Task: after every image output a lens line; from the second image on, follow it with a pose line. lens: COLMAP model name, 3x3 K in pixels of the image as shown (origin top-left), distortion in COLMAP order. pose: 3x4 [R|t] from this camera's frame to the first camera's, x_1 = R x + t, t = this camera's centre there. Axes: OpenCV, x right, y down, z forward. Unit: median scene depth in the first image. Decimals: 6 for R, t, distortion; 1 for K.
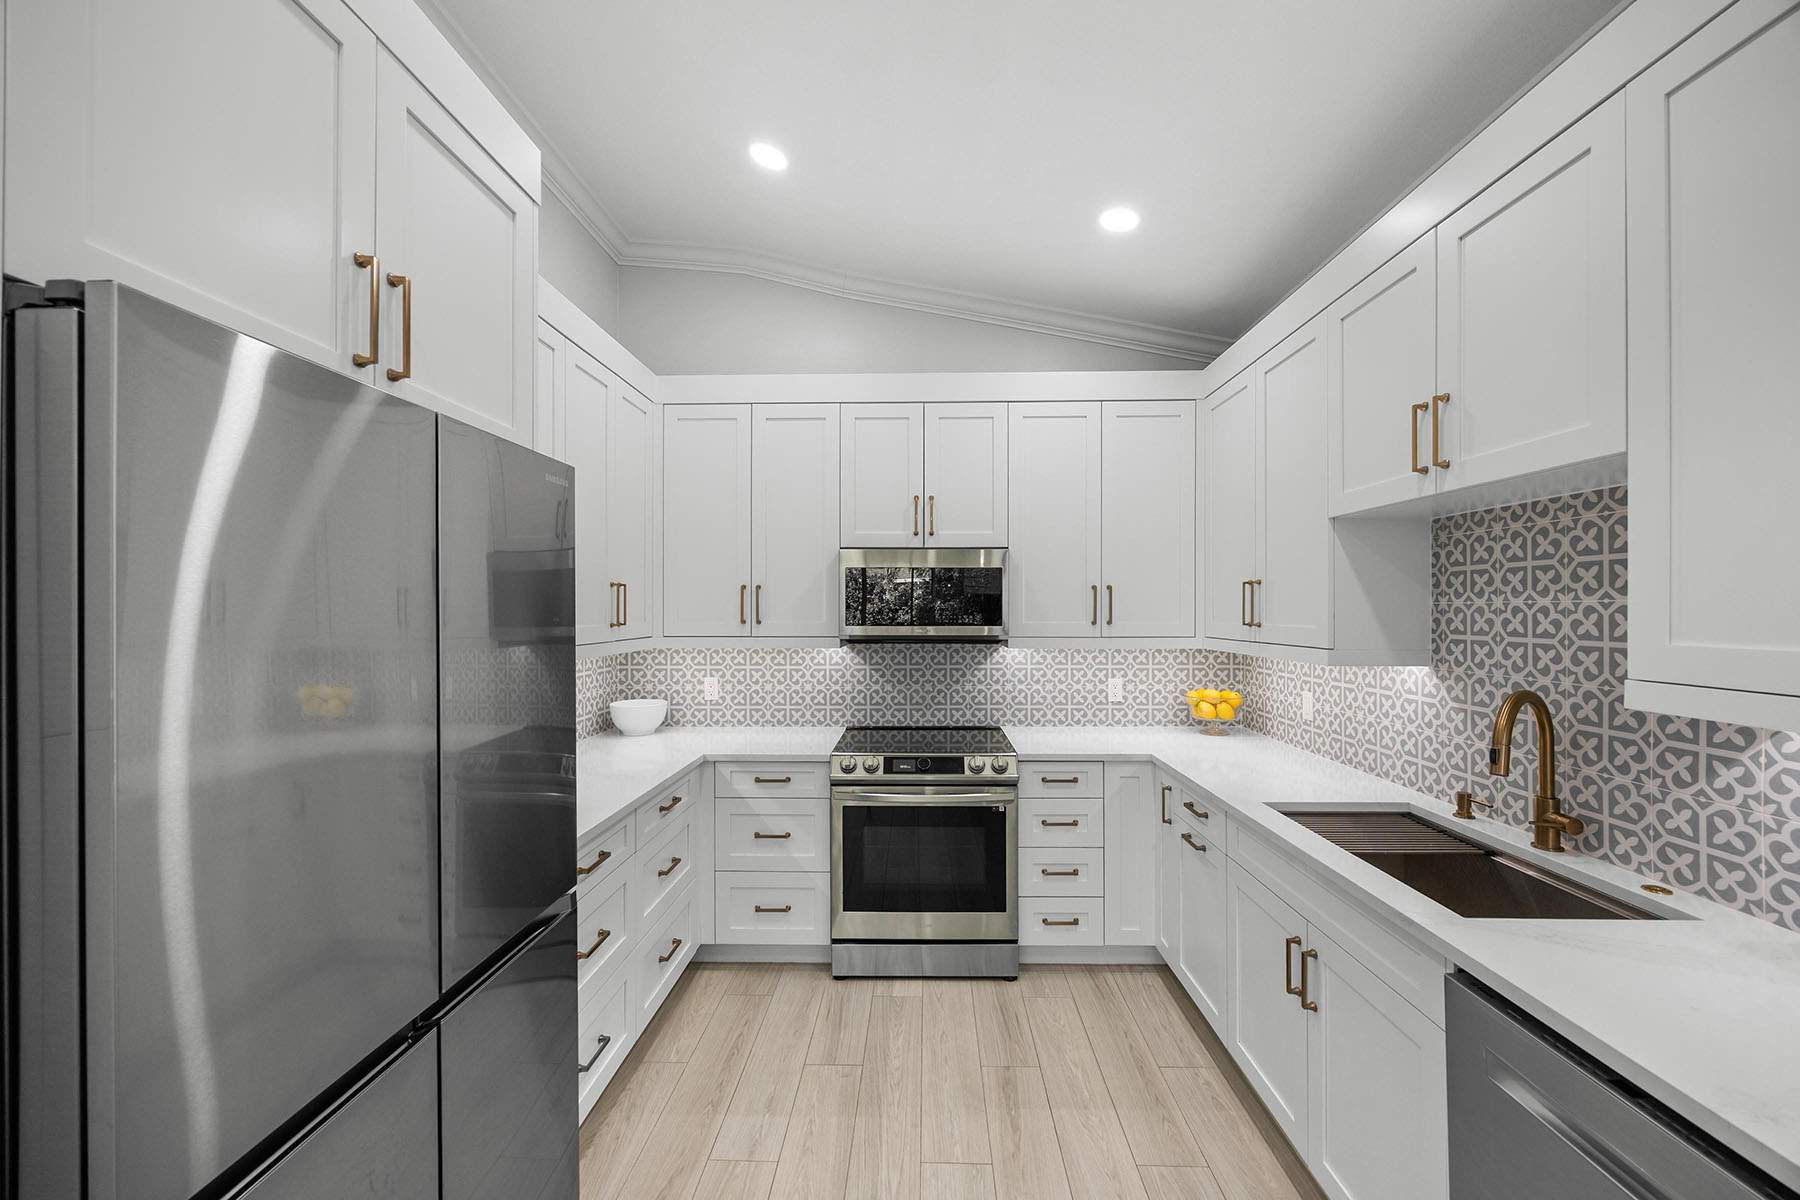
lens RADIAL K [[694.5, 0, 909.7], [0, 694.5, 610.3], [0, 0, 1]] dist [-0.000662, -0.000044]
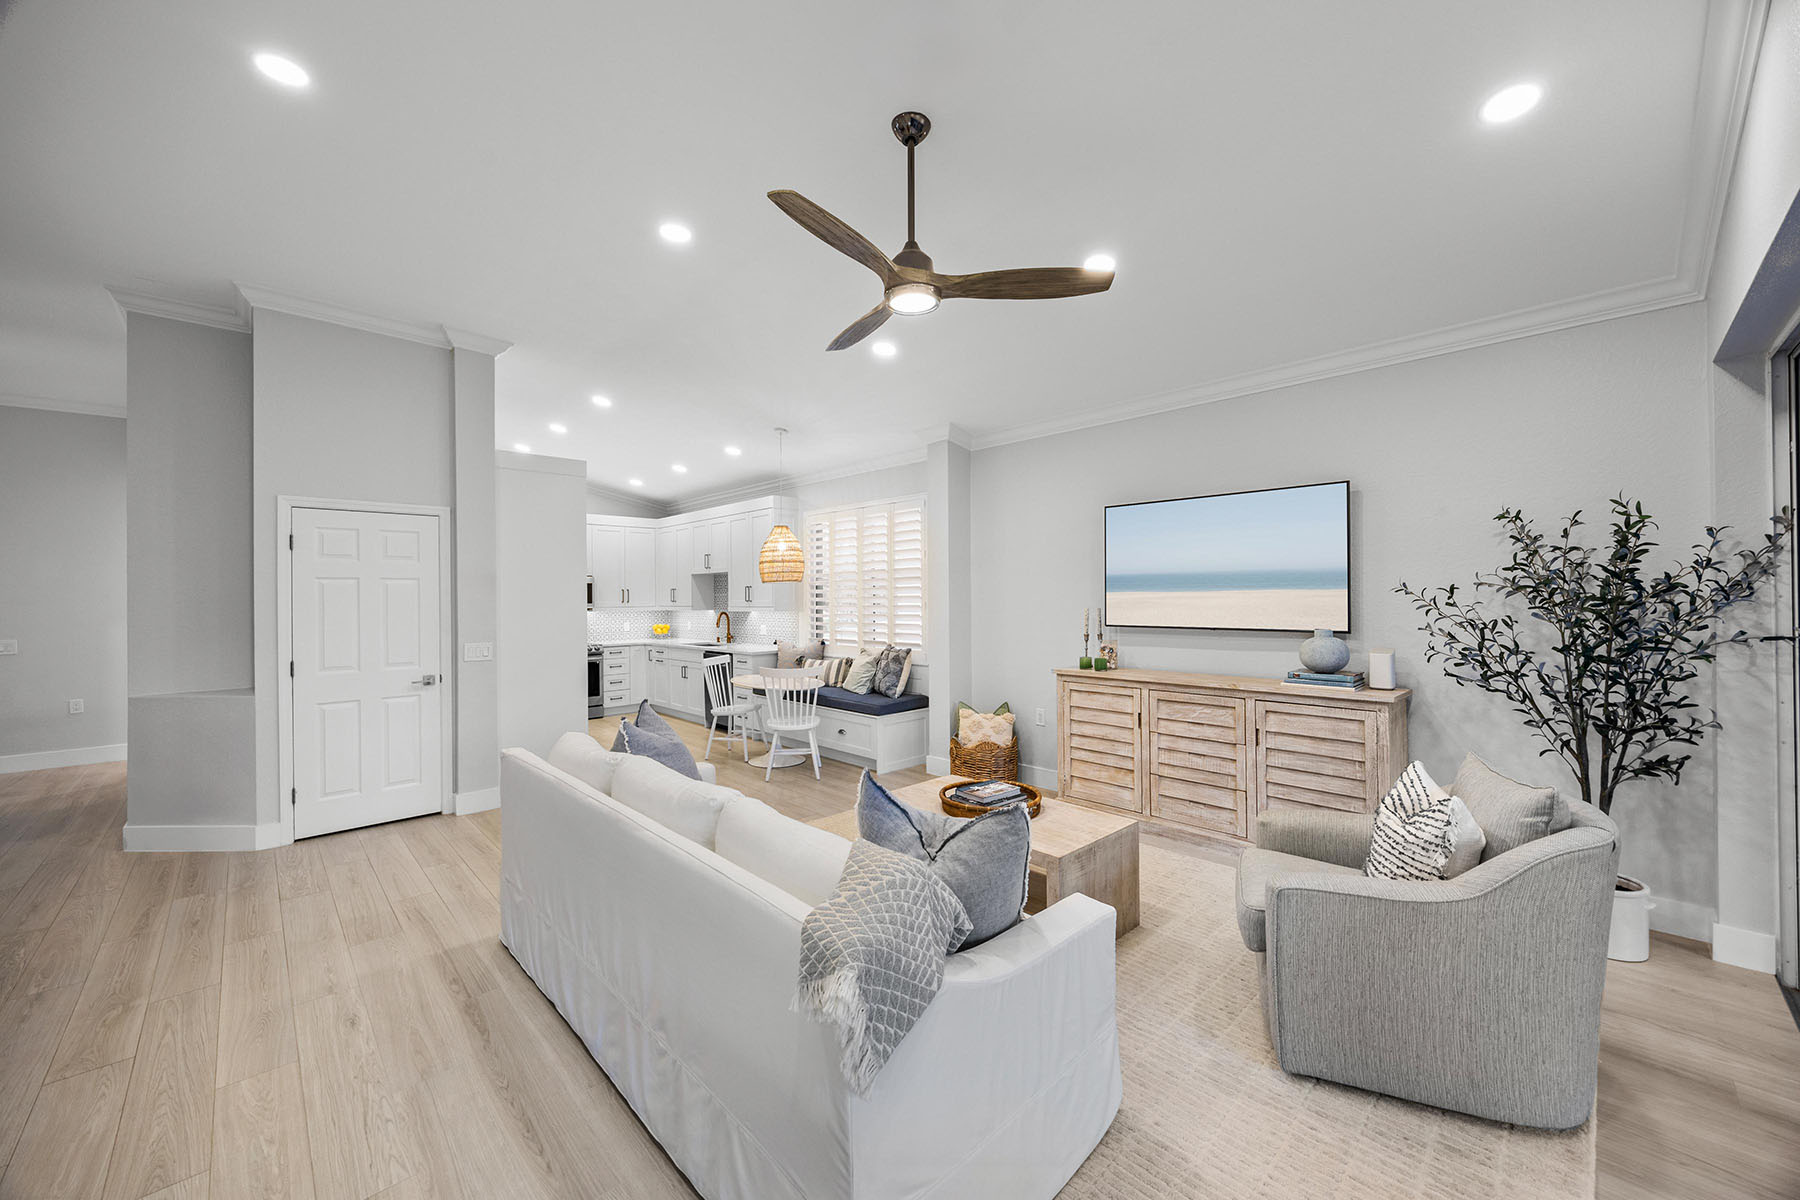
lens RADIAL K [[683.4, 0, 899.2], [0, 683.4, 597.1], [0, 0, 1]] dist [-0.002877, -0.000235]
pose [[0.709580, -0.005389, 0.704604, -1.537247], [0.010365, 0.999942, -0.002790, 0.028672], [-0.704549, 0.009283, 0.709595, -3.062261]]
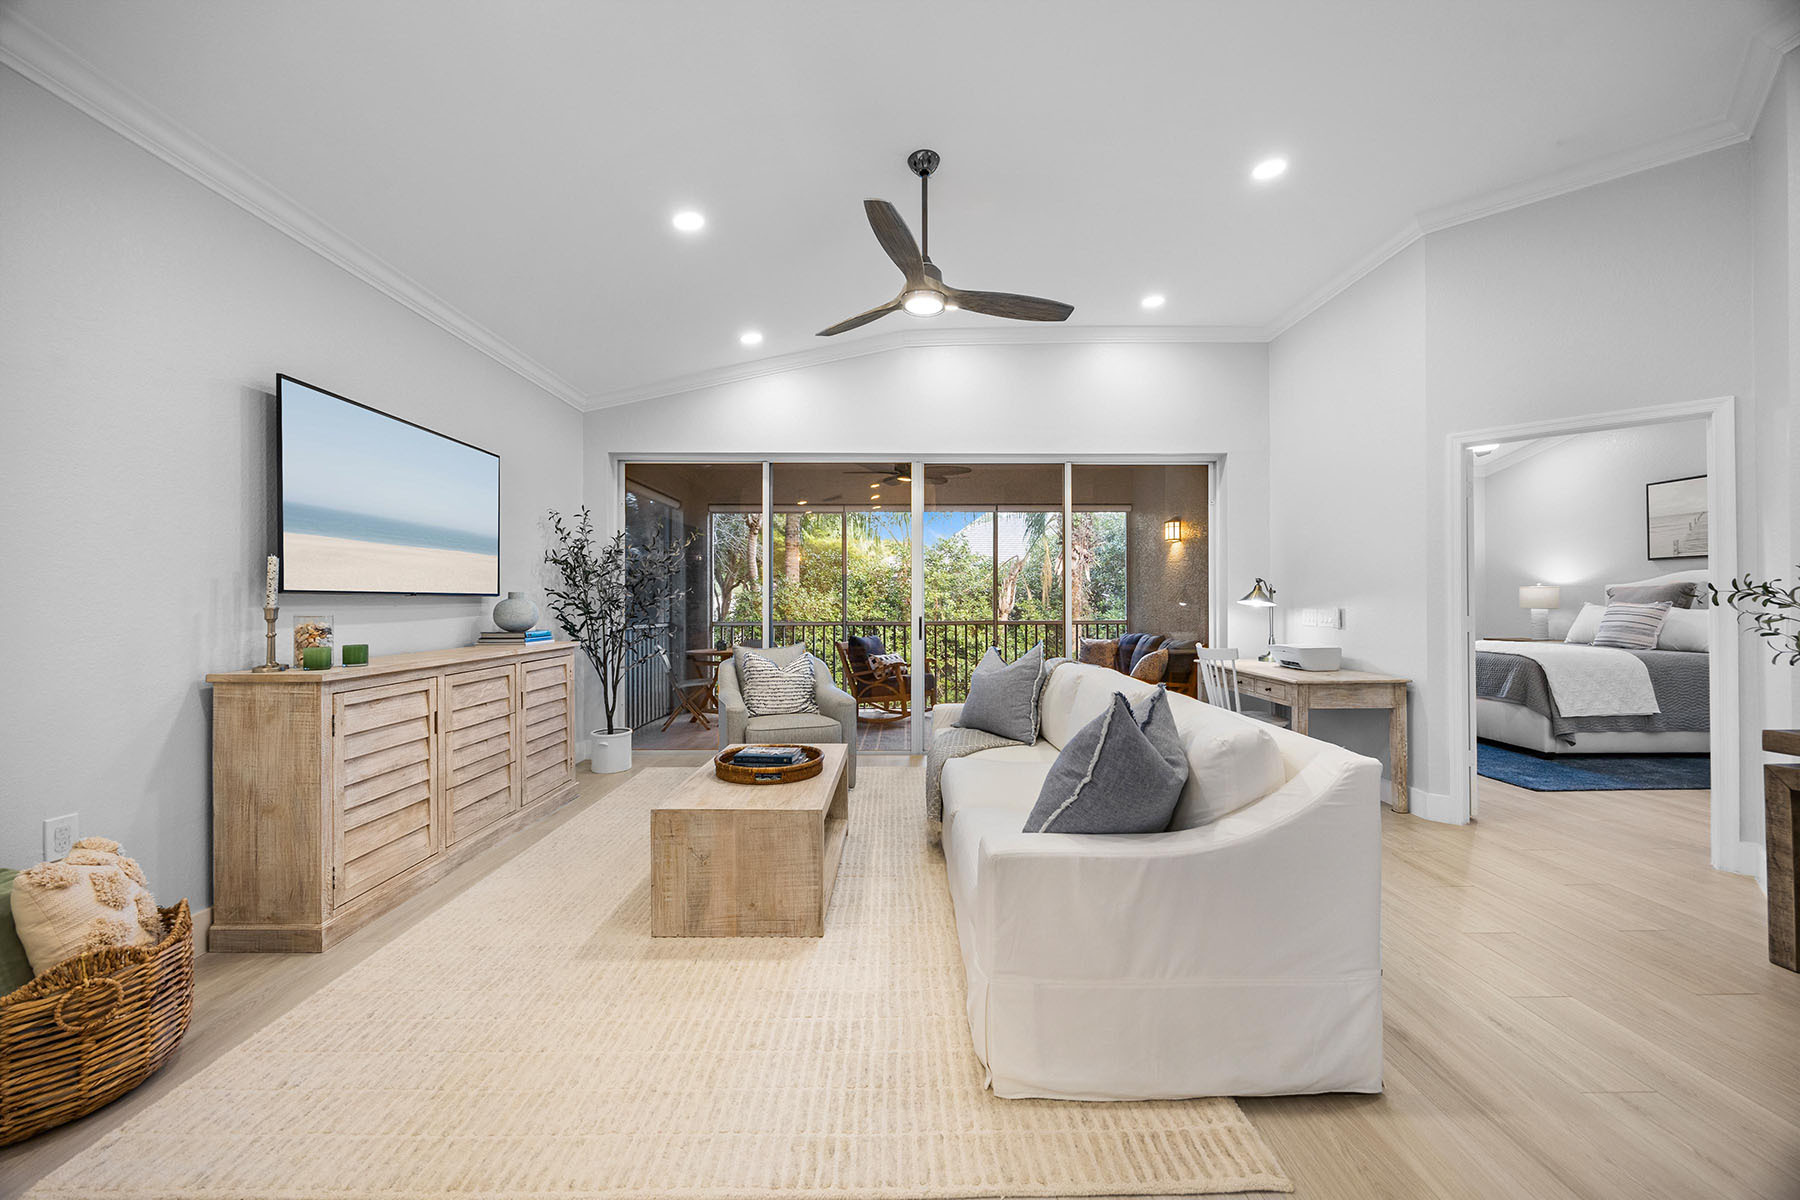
lens RADIAL K [[683.4, 0, 899.2], [0, 683.4, 597.1], [0, 0, 1]] dist [-0.002877, -0.000235]
pose [[-0.999548, 0.006196, -0.029412, -0.444085], [0.006281, 0.999976, -0.002785, 0.155113], [0.029394, -0.002968, -0.999564, -0.450139]]
